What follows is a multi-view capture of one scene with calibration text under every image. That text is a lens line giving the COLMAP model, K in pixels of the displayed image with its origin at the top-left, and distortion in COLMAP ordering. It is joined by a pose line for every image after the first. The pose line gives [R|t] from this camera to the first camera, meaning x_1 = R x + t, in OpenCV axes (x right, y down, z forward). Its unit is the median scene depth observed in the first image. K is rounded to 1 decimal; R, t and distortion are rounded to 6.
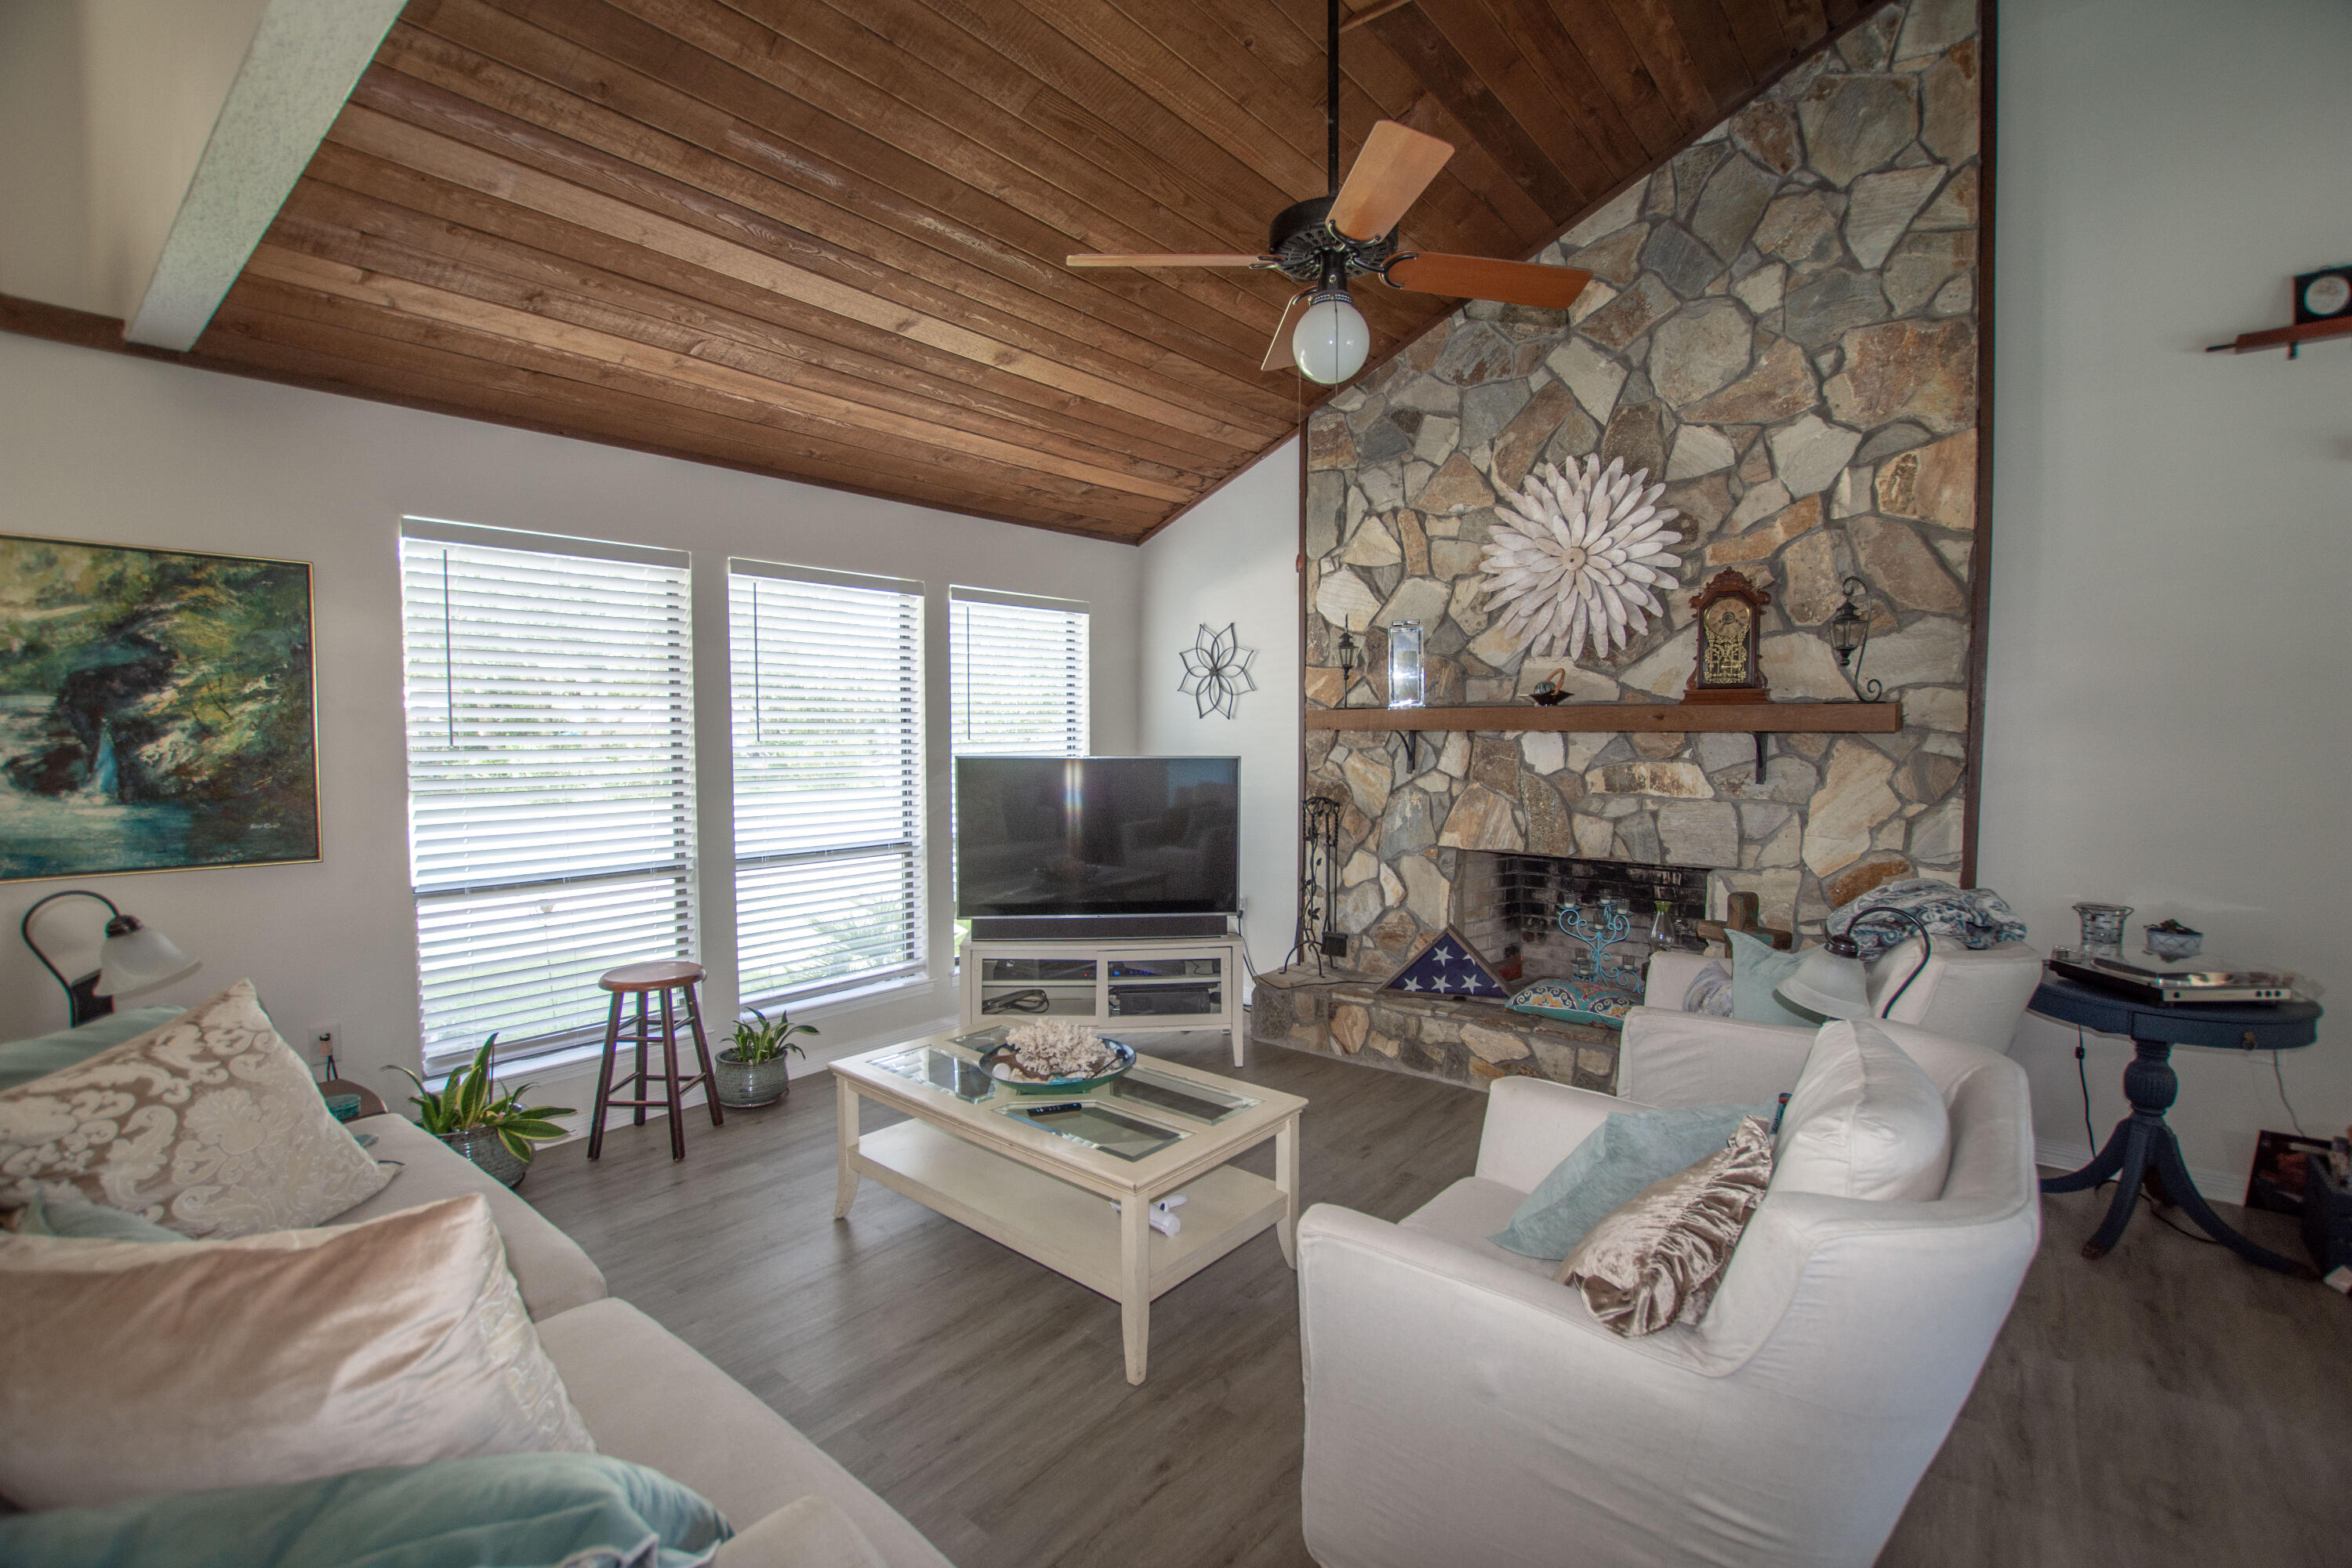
lens RADIAL K [[1033.9, 0, 1191.0], [0, 1033.9, 784.3], [0, 0, 1]] dist [-0.035481, 0.006480]
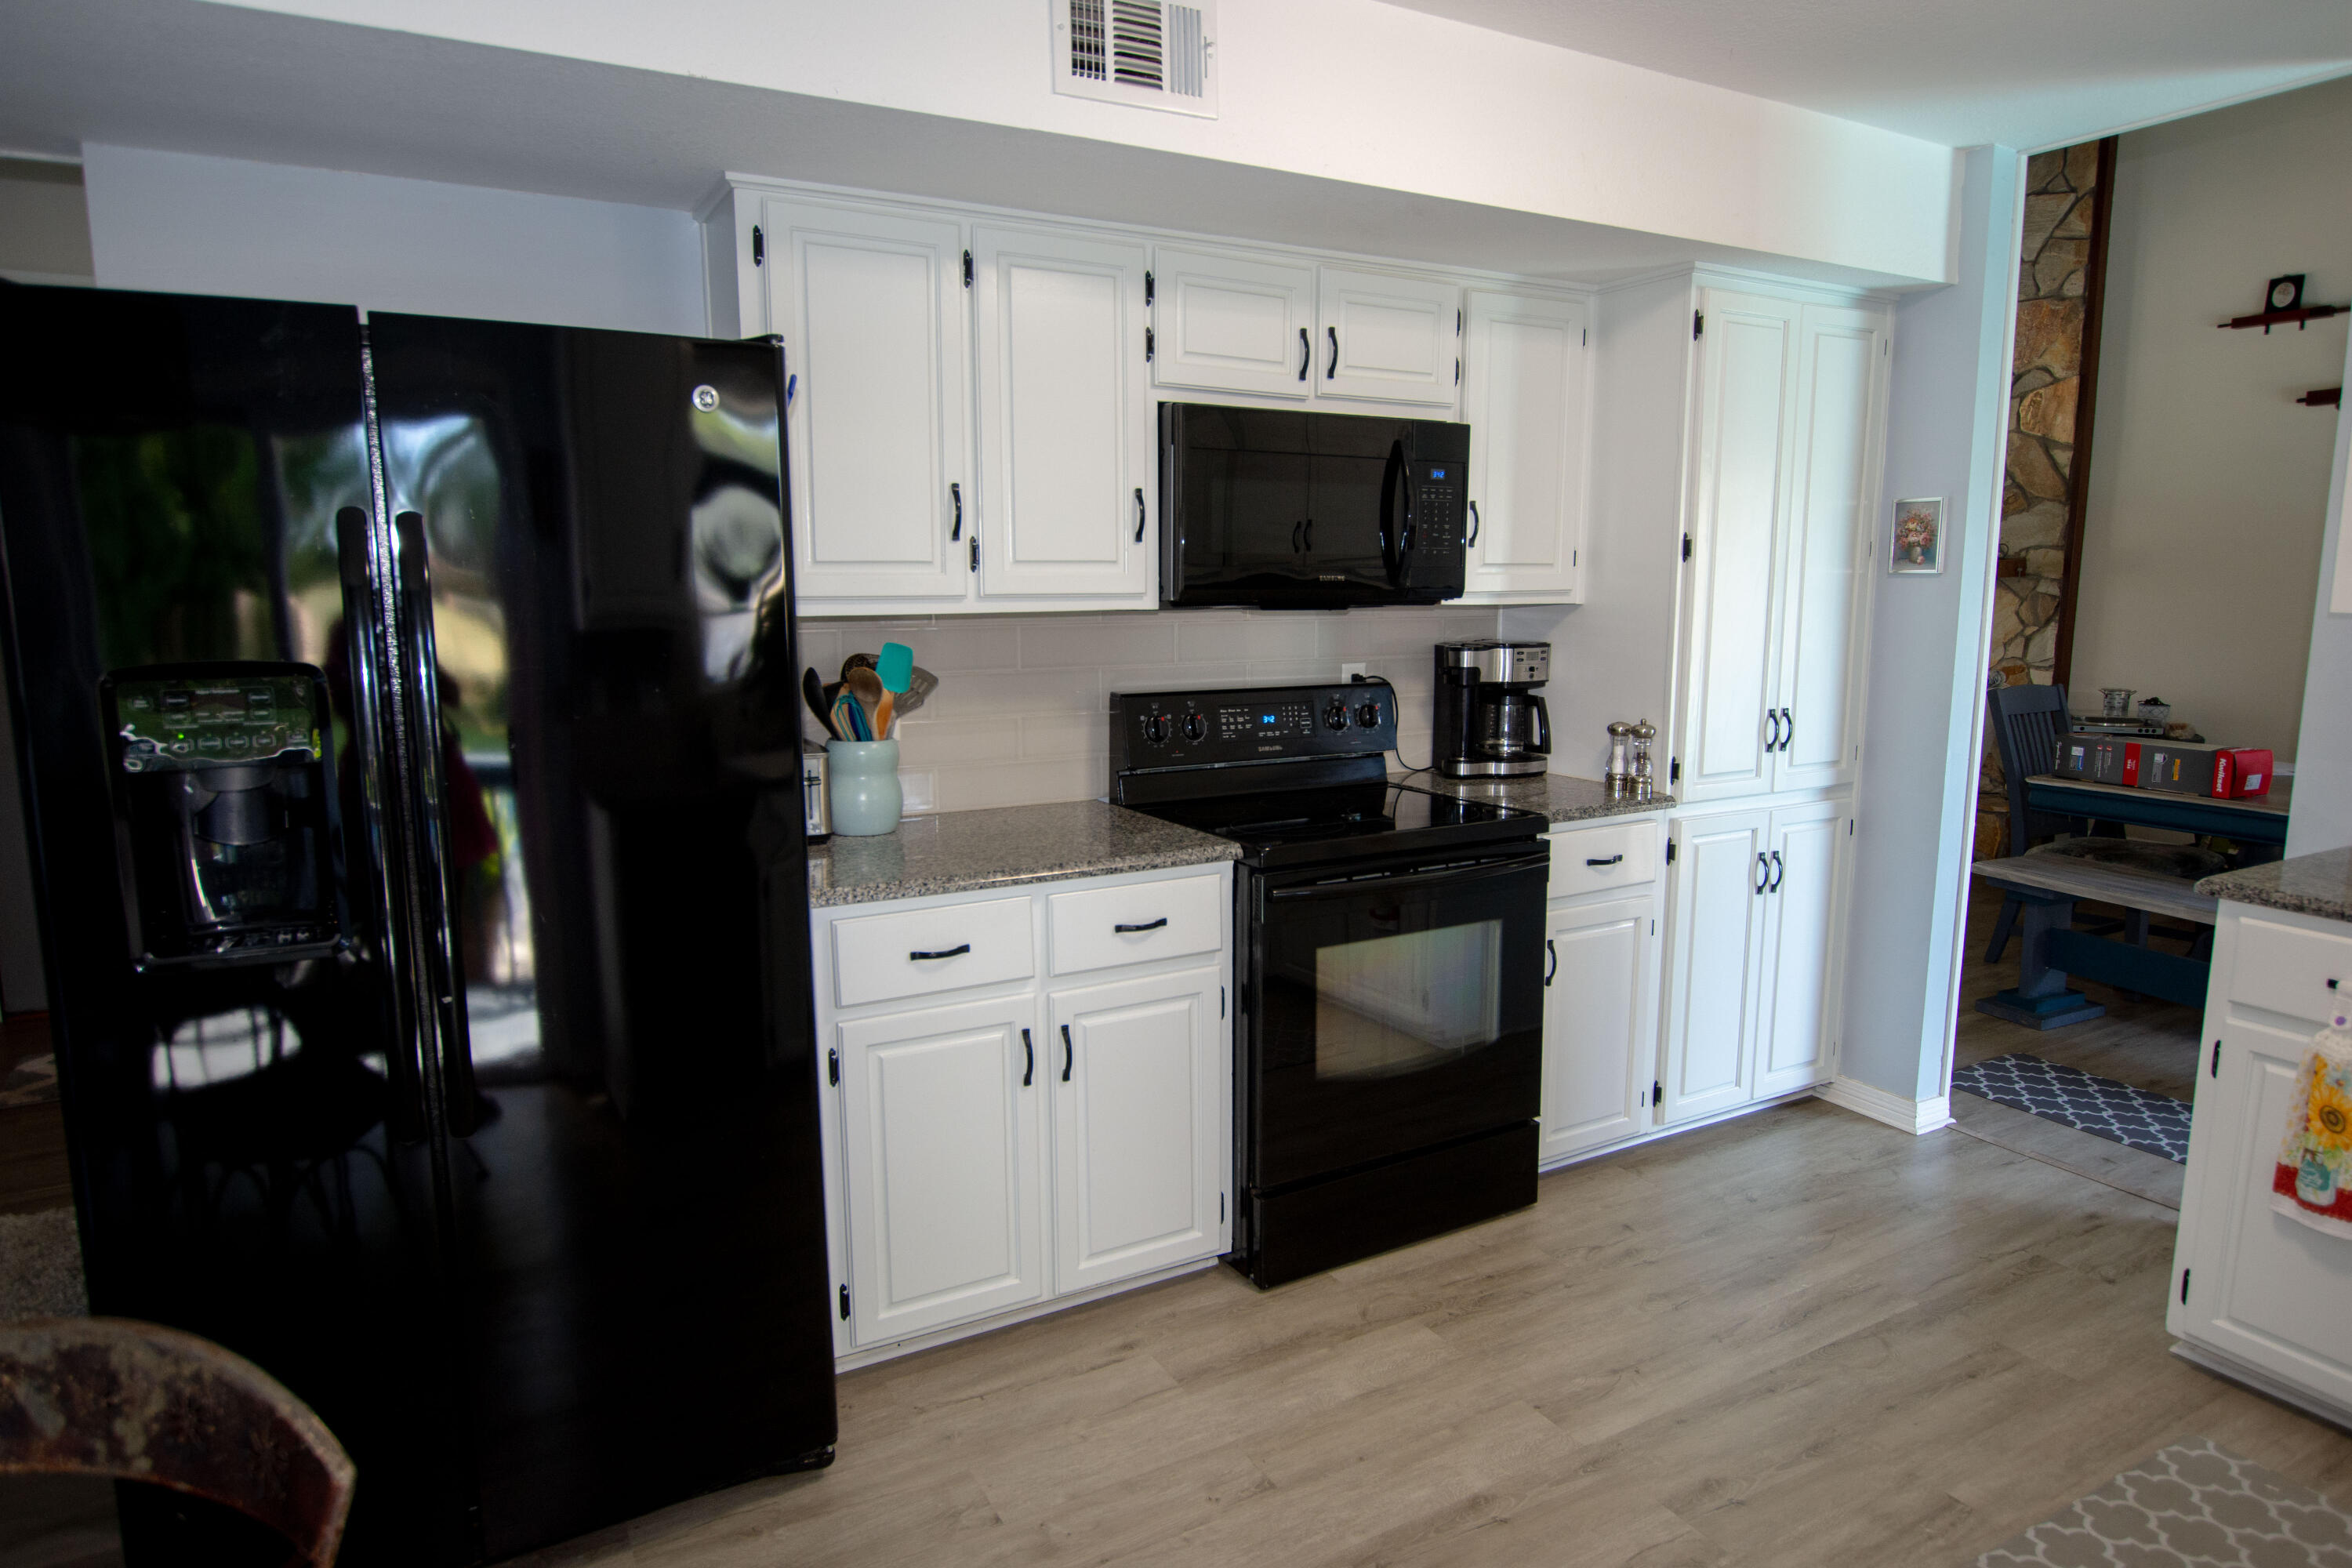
lens RADIAL K [[1377.5, 0, 1176.0], [0, 1377.5, 784.0], [0, 0, 1]] dist [-0.004932, -0.002100]
pose [[0.929914, 0.054543, -0.363709, 0.282375], [-0.019255, 0.994806, 0.099954, 0.071652], [0.367271, -0.085946, 0.926134, -1.359401]]
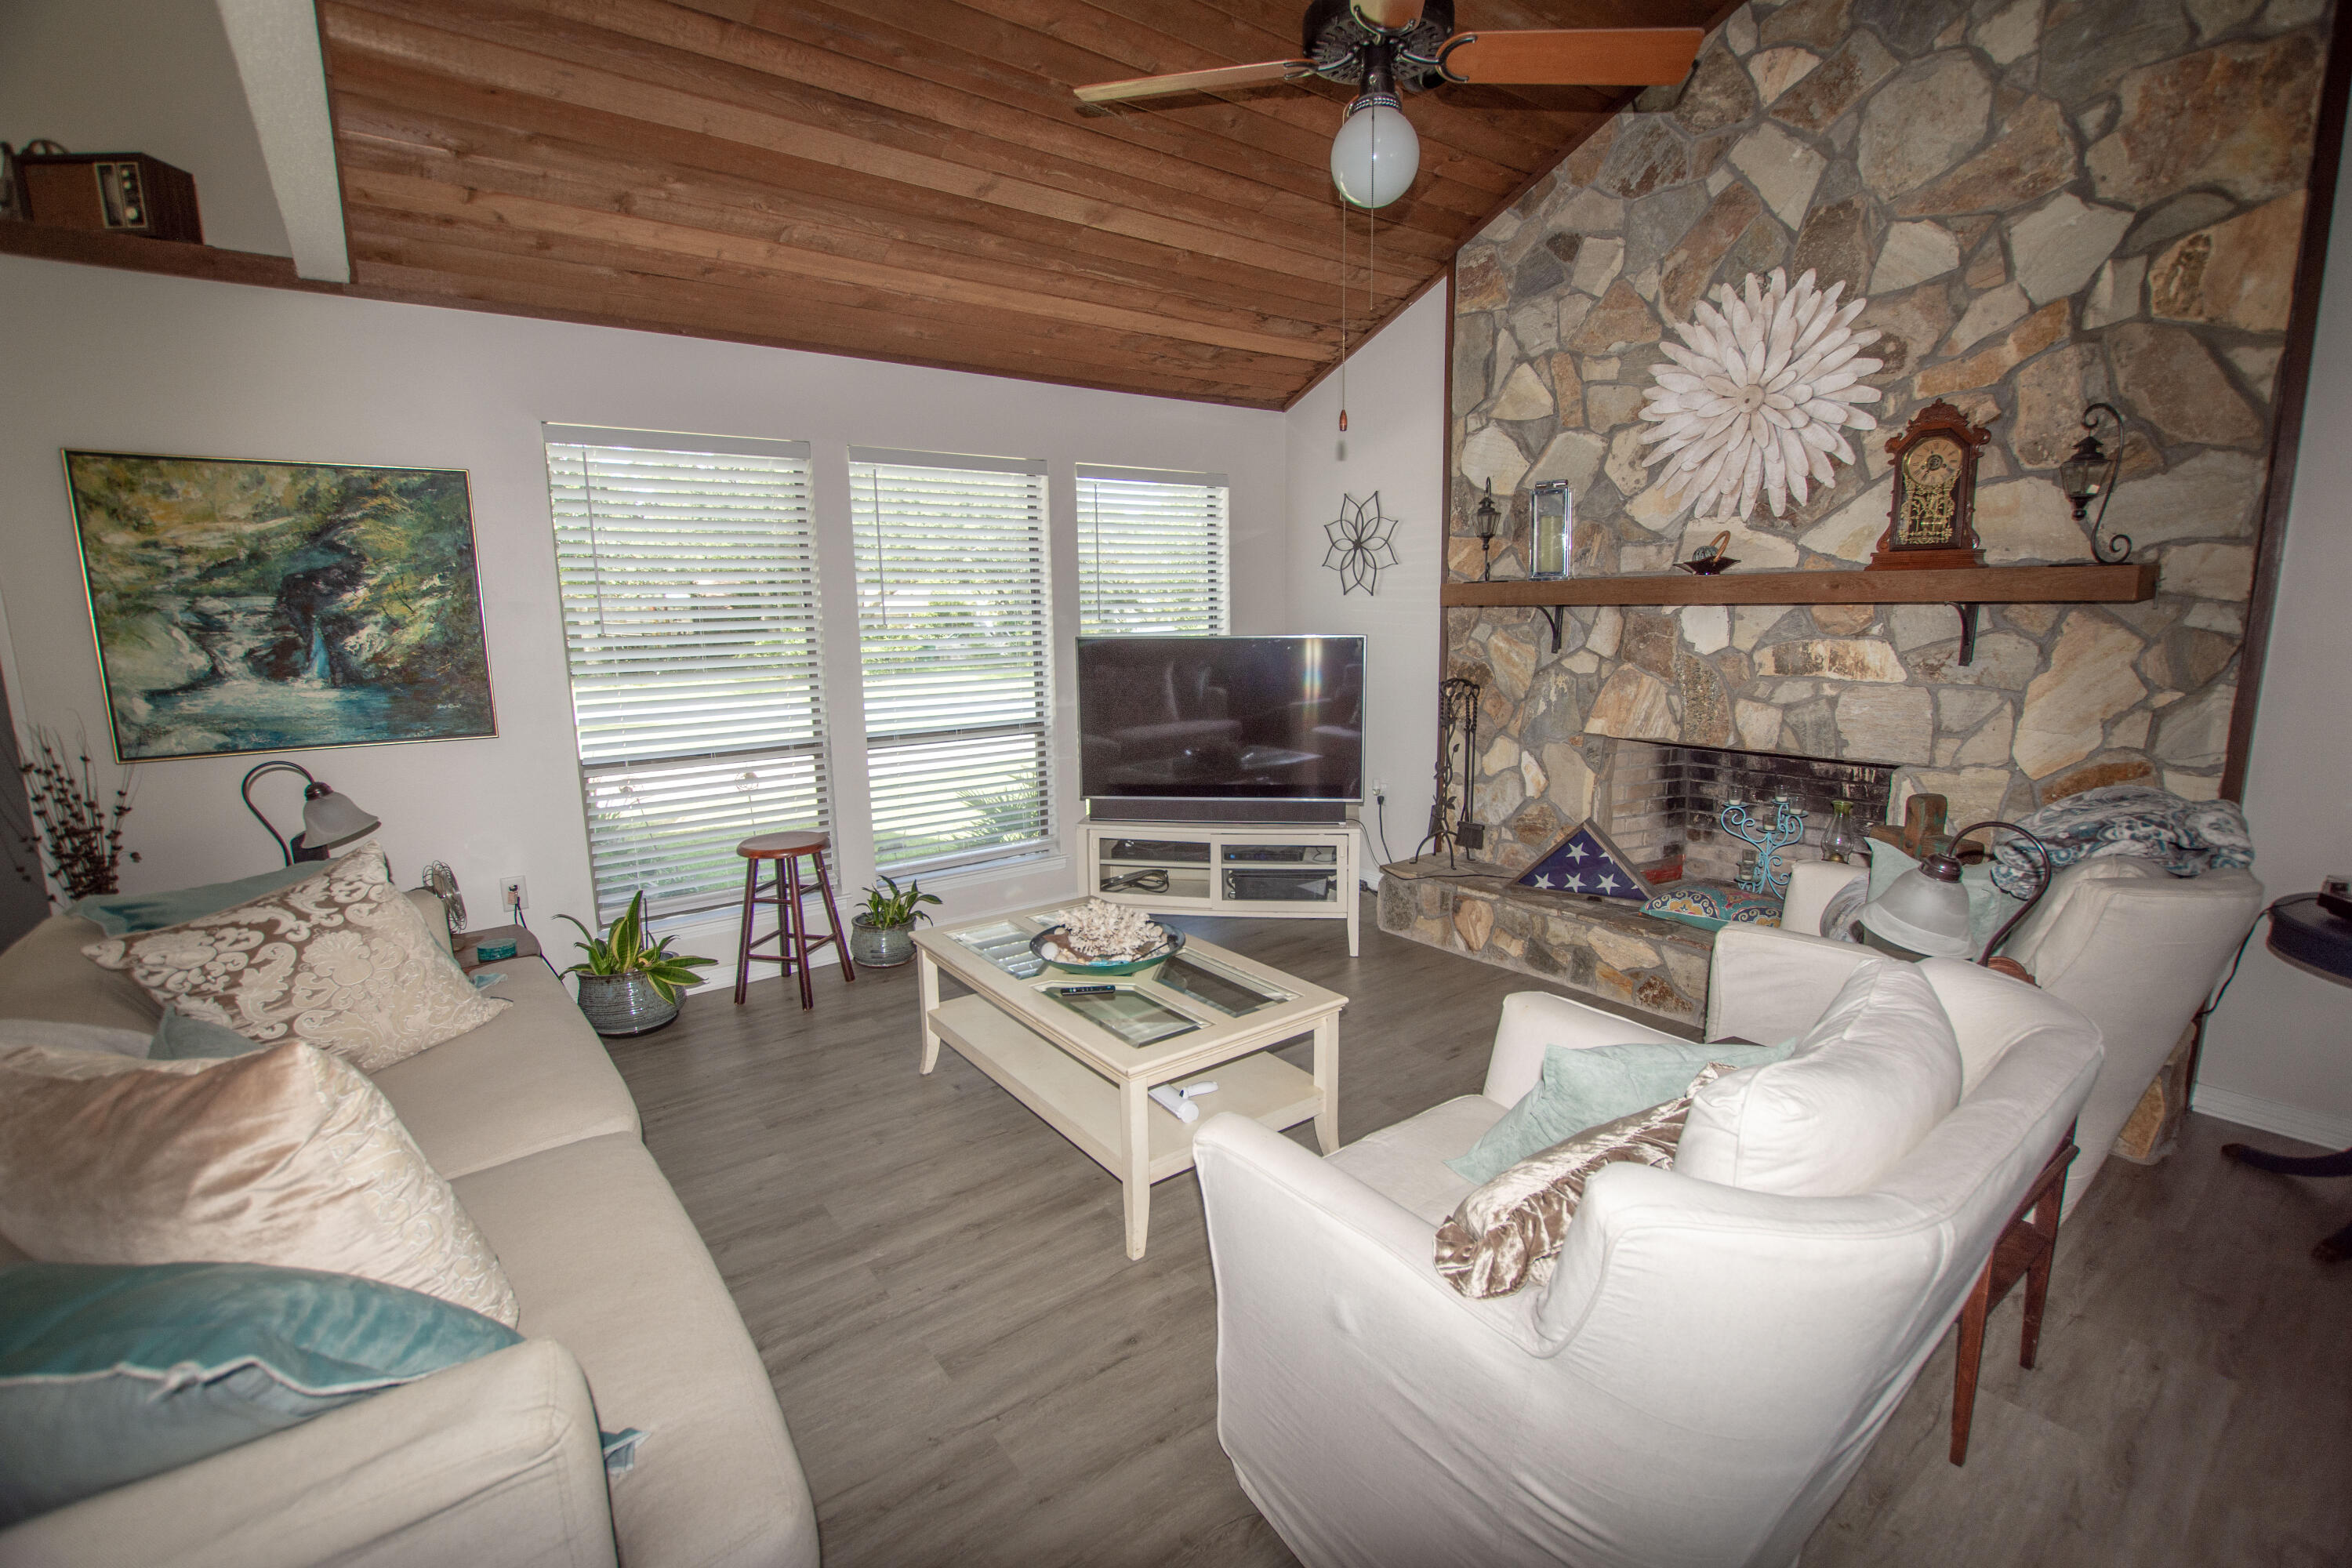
lens RADIAL K [[1033.9, 0, 1191.0], [0, 1033.9, 784.3], [0, 0, 1]] dist [-0.035481, 0.006480]
pose [[0.973494, 0.024030, -0.227445, 0.142598], [0.002653, 0.993212, 0.116289, -0.002340], [0.228696, -0.113810, 0.966822, 0.048345]]
